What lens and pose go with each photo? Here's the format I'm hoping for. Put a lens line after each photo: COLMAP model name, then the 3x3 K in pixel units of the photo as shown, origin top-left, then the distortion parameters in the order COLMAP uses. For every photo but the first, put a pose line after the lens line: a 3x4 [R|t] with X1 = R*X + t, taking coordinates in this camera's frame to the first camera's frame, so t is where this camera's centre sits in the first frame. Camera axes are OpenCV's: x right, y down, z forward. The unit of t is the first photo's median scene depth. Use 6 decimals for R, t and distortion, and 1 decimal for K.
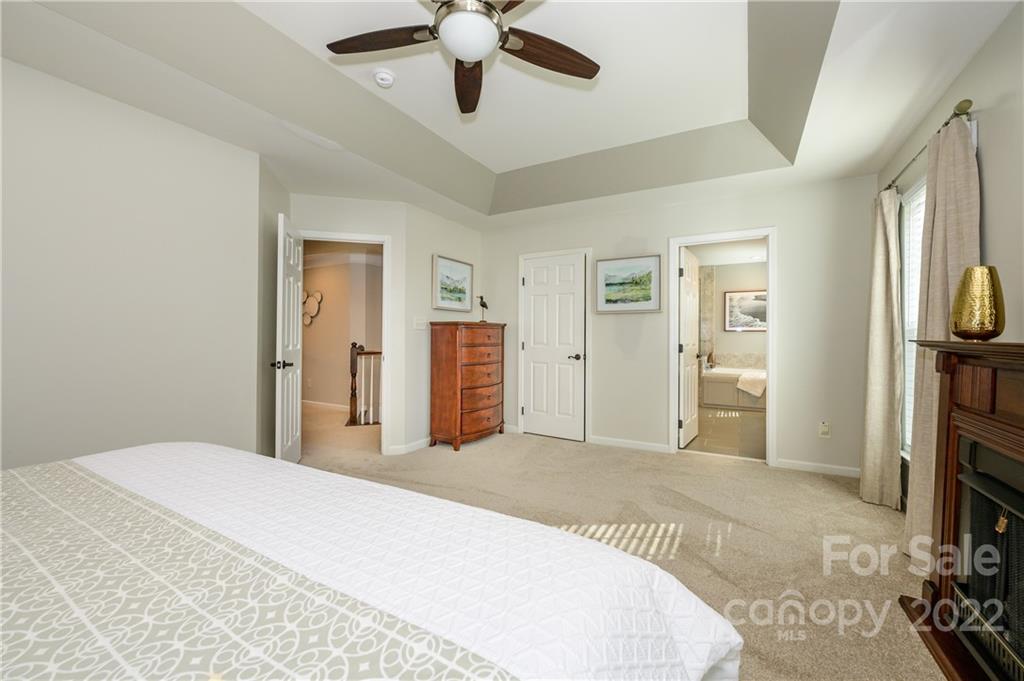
lens RADIAL K [[408.7, 0, 511.9], [0, 408.7, 338.2], [0, 0, 1]] dist [-0.000456, -0.000167]
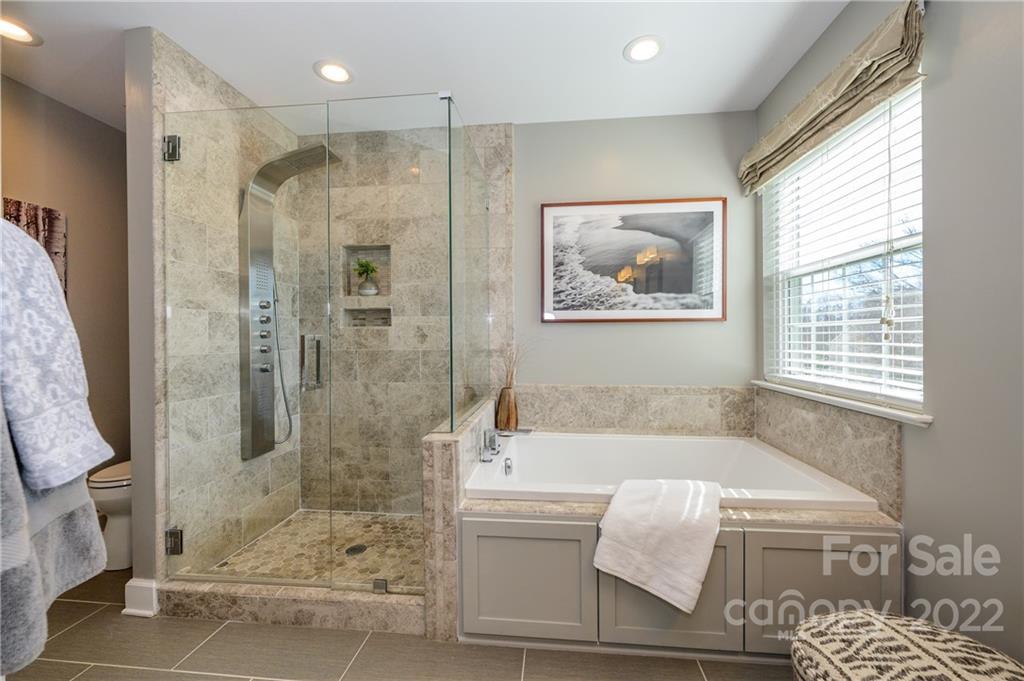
lens RADIAL K [[408.7, 0, 513.0], [0, 408.7, 340.6], [0, 0, 1]] dist [-0.000456, -0.000167]
pose [[0.914659, -0.004607, 0.404199, 0.358525], [0.004988, 0.999988, 0.000112, -0.001662], [-0.404195, 0.001914, 0.914671, 0.693946]]
